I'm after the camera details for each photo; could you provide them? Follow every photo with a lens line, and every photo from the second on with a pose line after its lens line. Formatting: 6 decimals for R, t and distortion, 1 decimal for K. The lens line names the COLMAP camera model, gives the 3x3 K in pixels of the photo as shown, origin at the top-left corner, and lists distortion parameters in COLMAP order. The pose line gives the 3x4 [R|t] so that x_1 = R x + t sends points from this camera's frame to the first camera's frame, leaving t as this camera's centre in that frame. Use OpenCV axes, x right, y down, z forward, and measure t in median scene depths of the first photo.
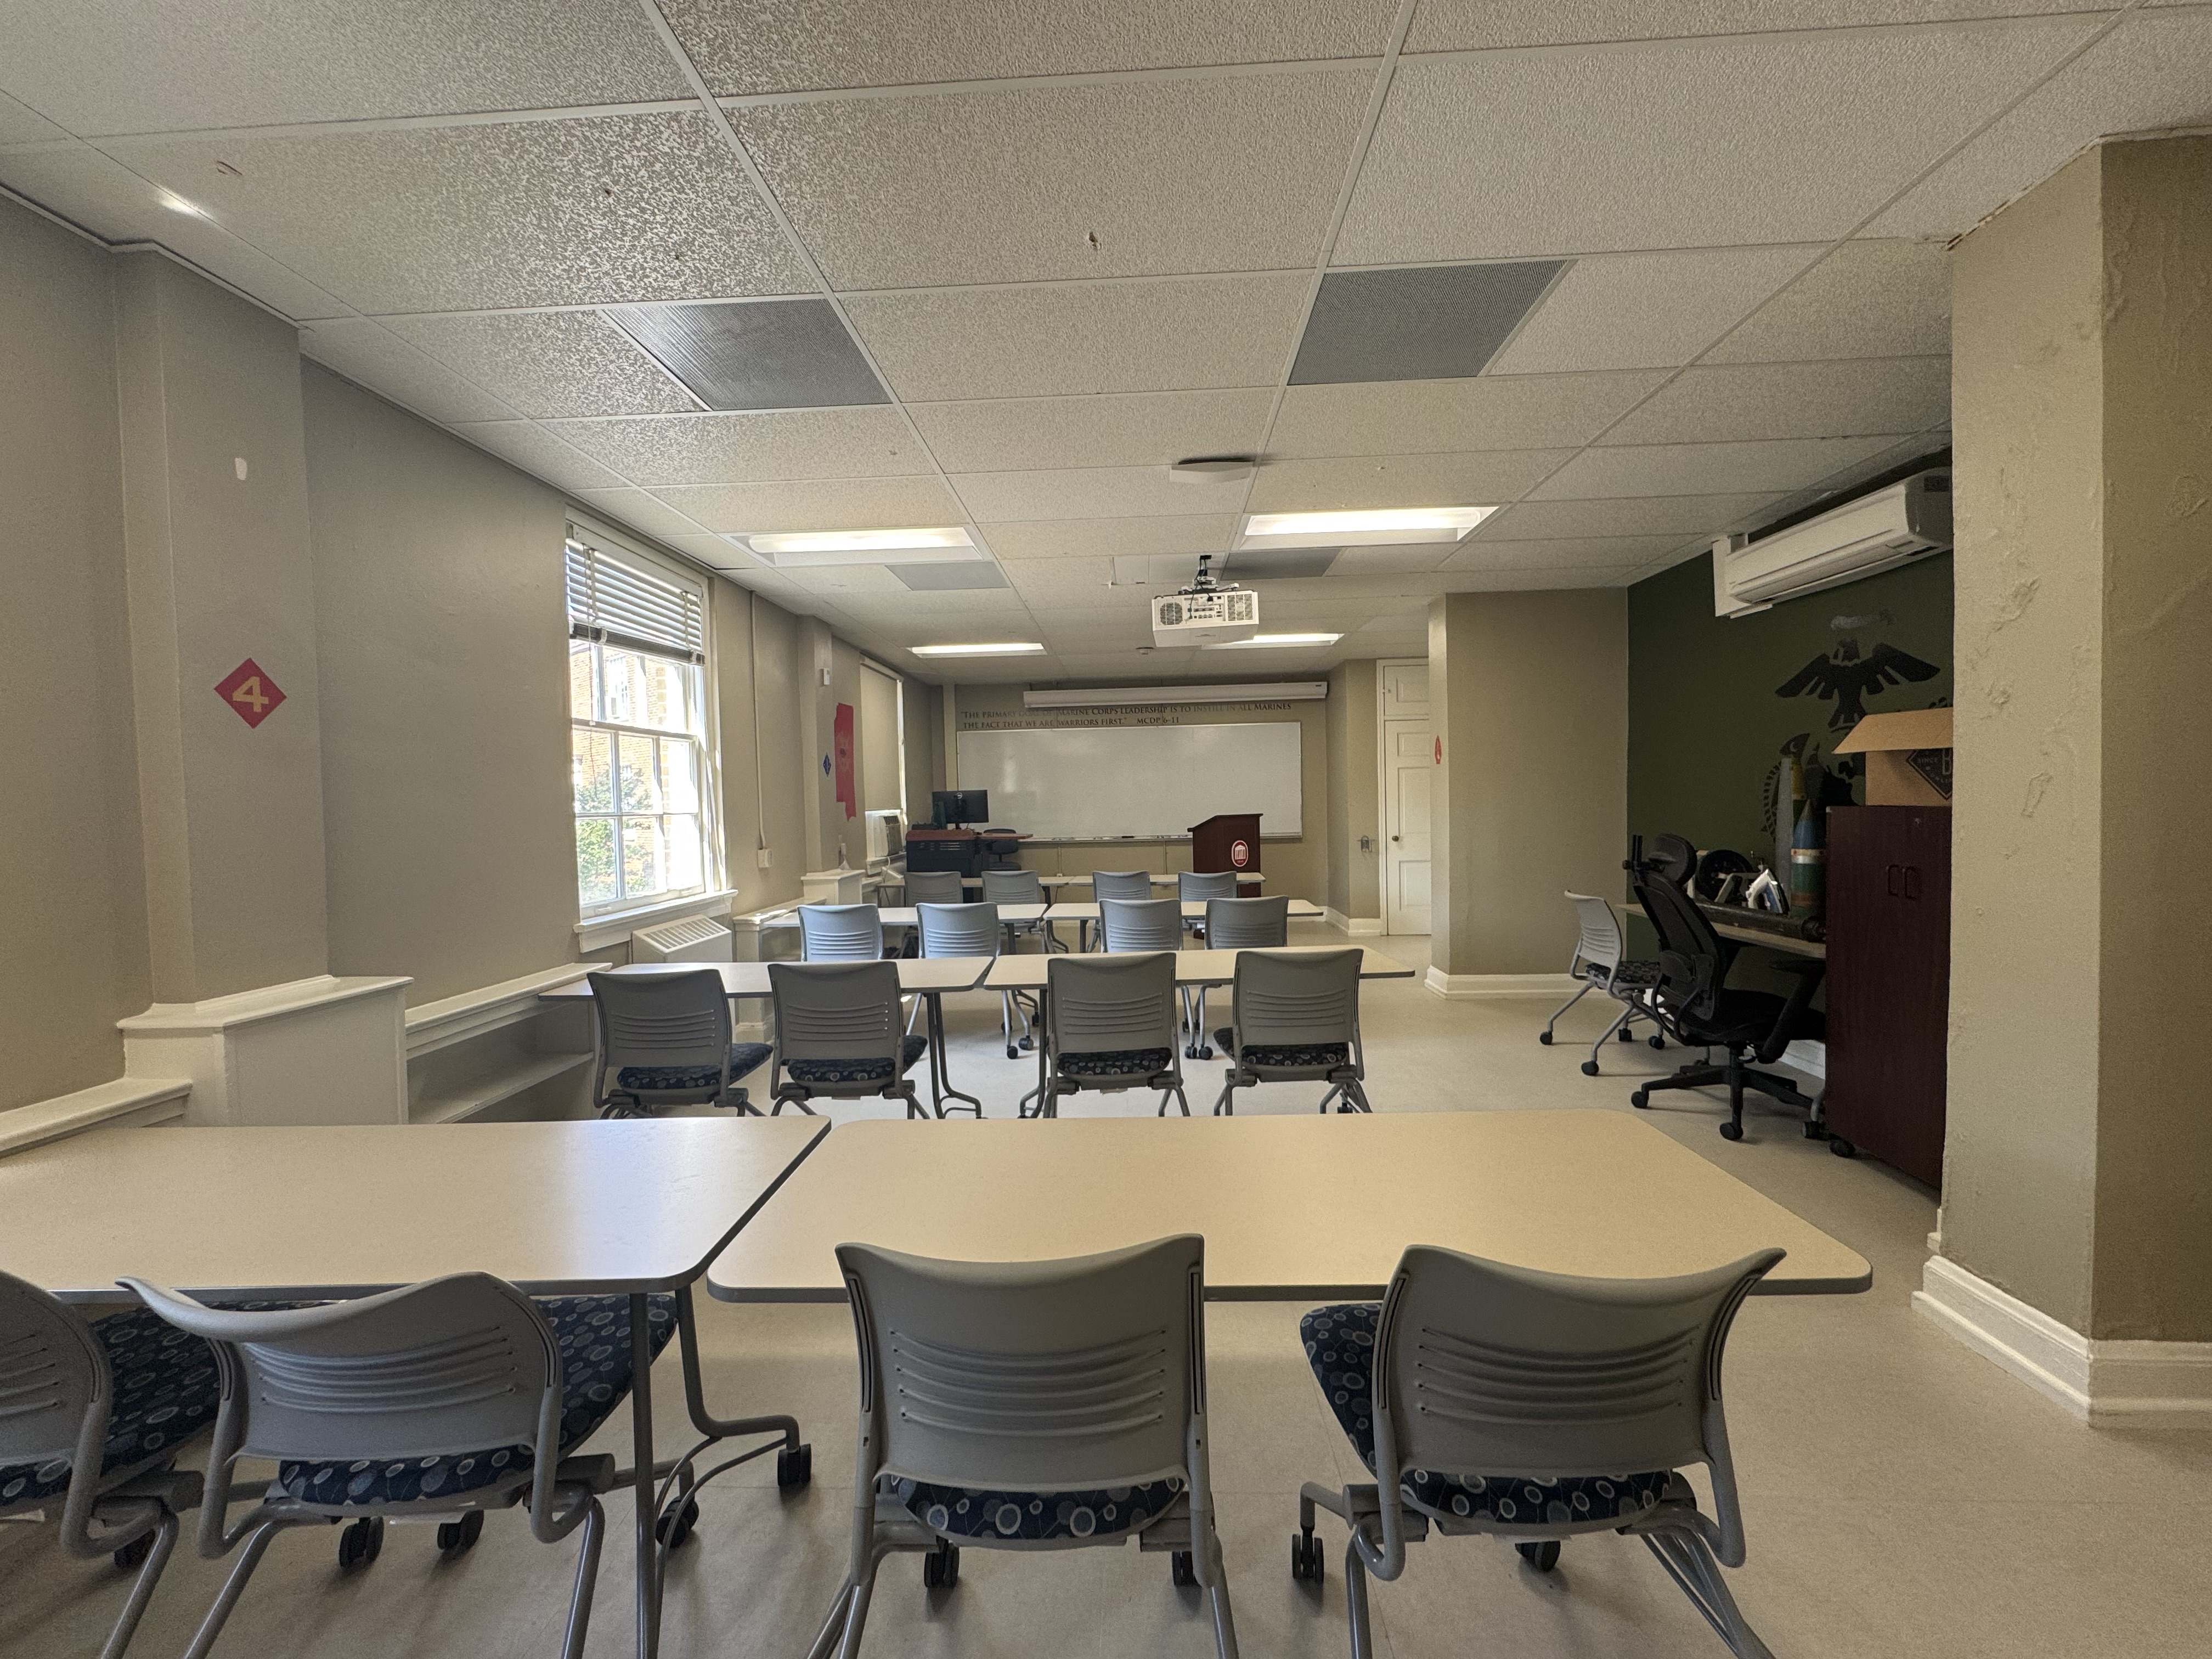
lens RADIAL K [[890.7, 0, 1115.1], [0, 890.7, 828.1], [0, 0, 1]] dist [-0.000236, -0.000658]
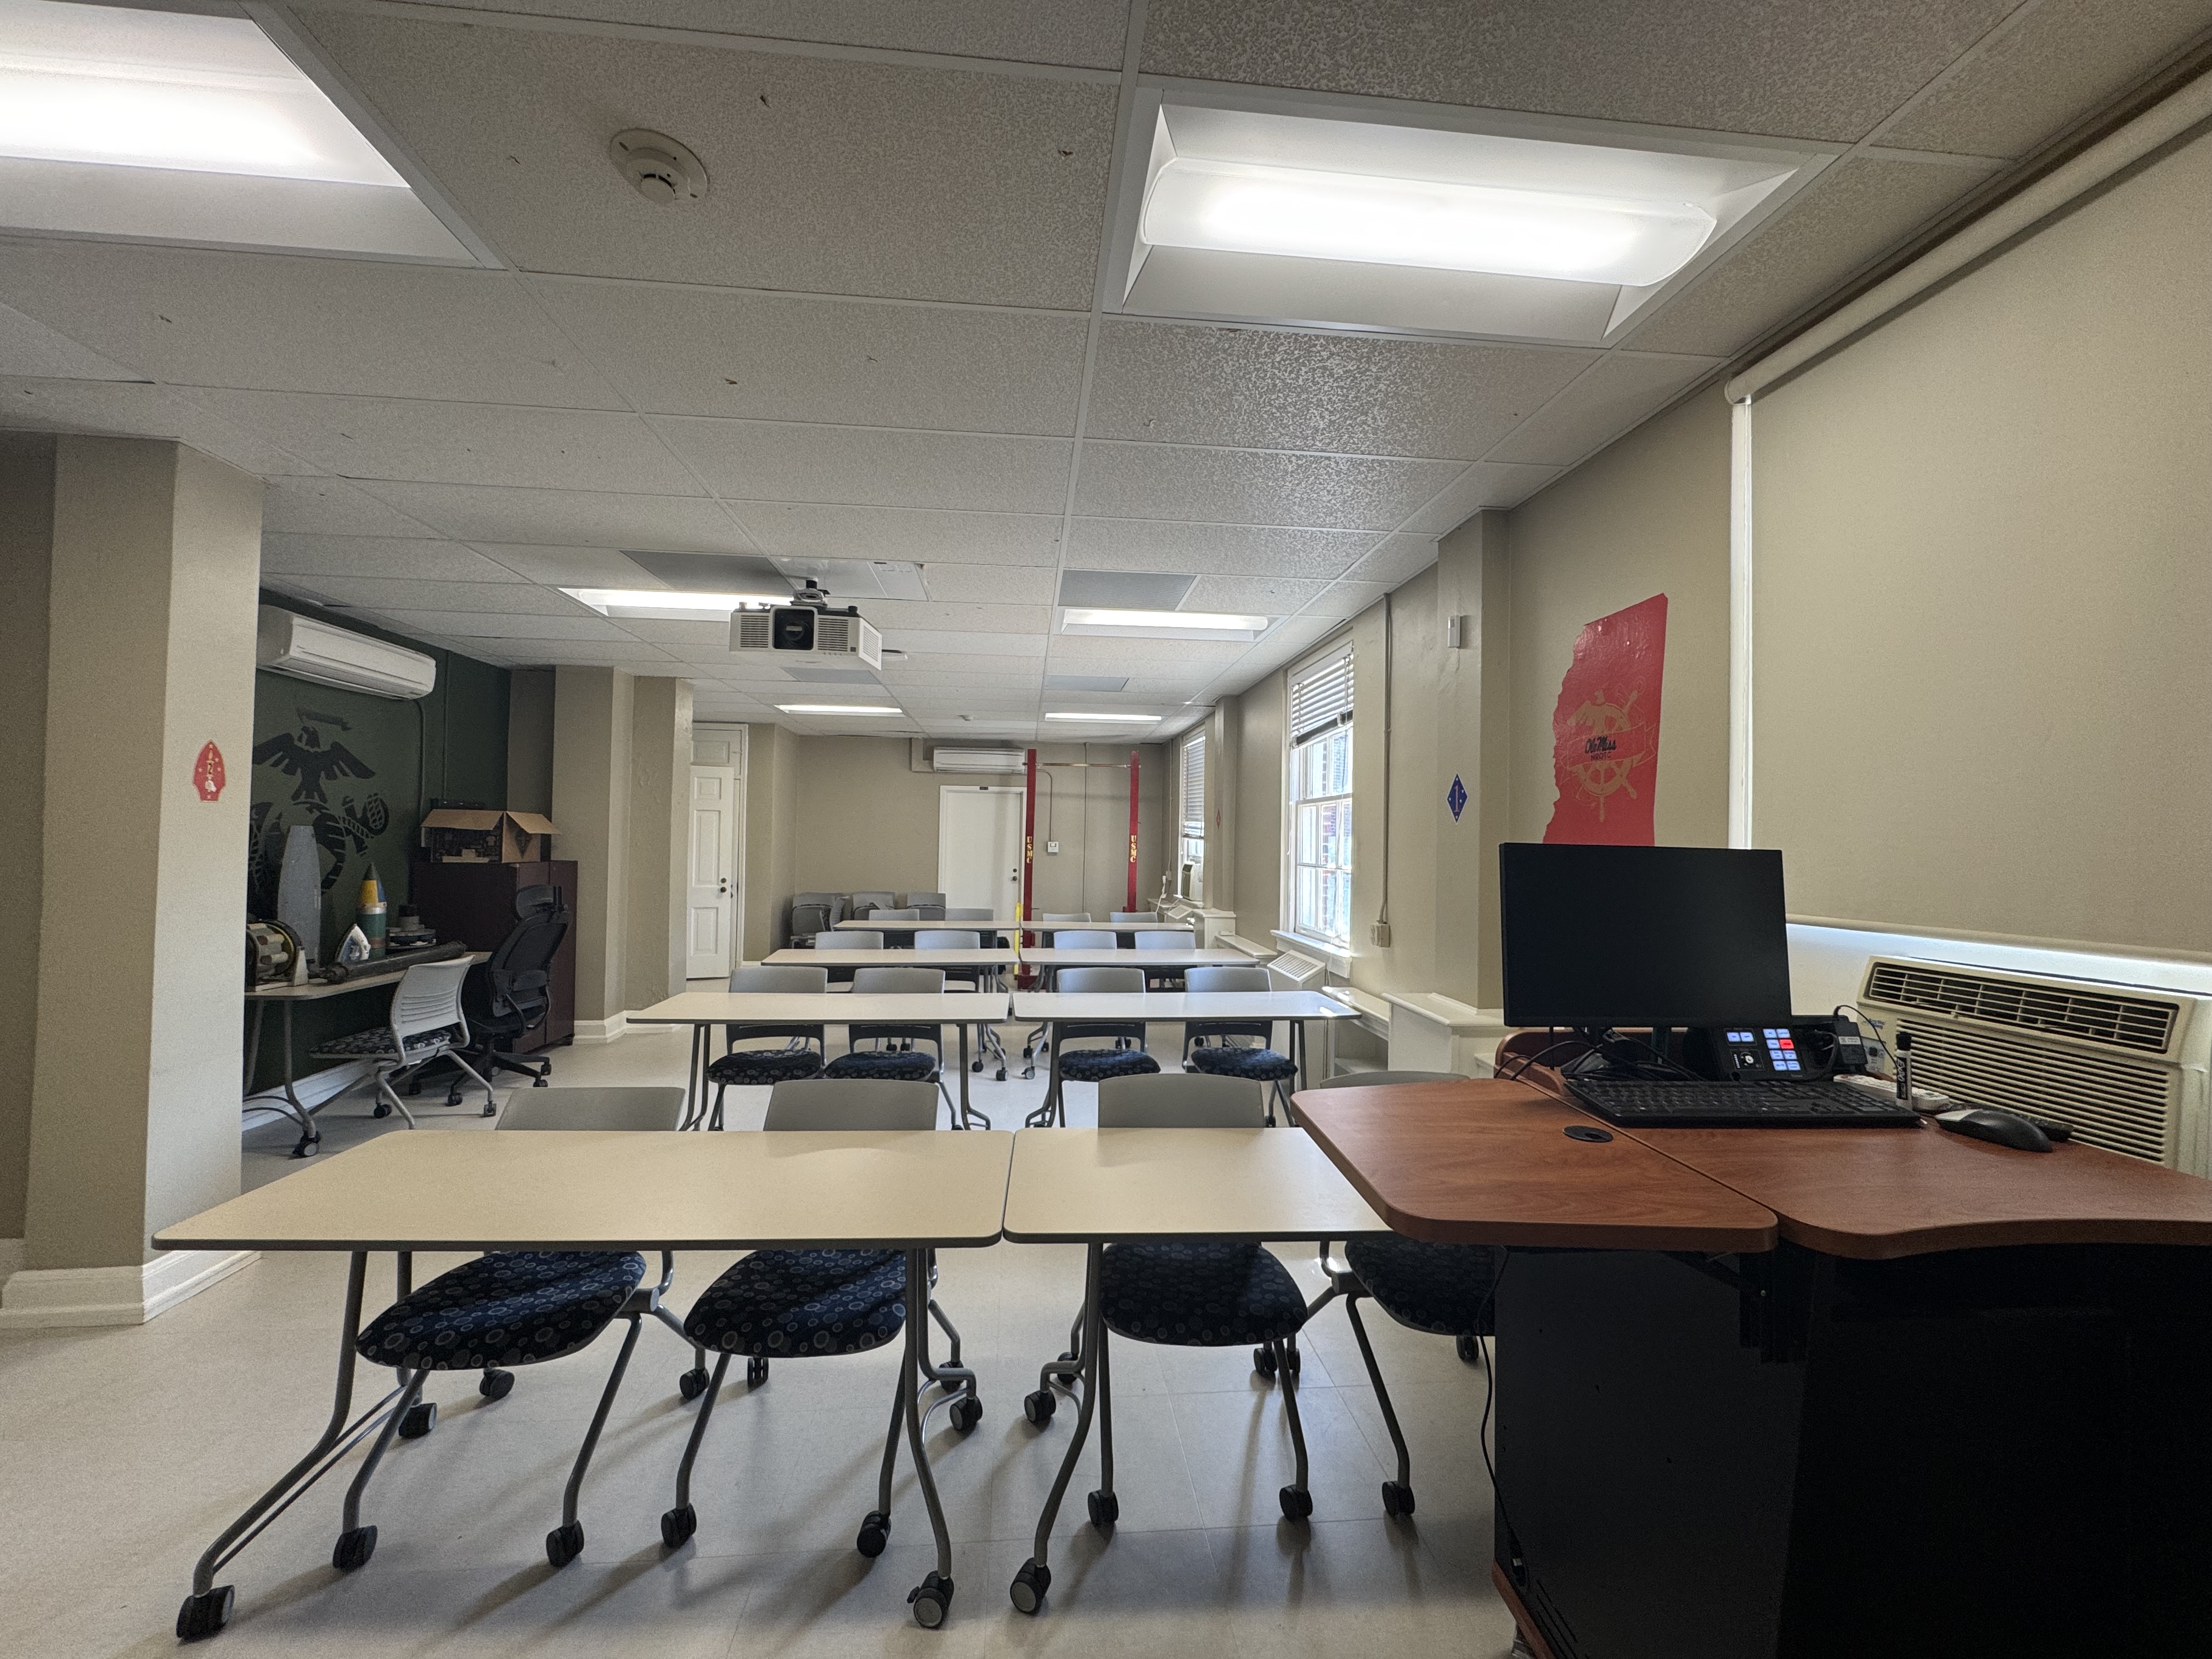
lens RADIAL K [[890.7, 0, 1103.2], [0, 890.7, 827.7], [0, 0, 1]] dist [-0.000236, -0.000658]
pose [[-0.992497, 0.015808, -0.121239, -0.074746], [0.013477, 0.999709, 0.020020, -0.088515], [0.121520, 0.018236, -0.992421, 2.269469]]
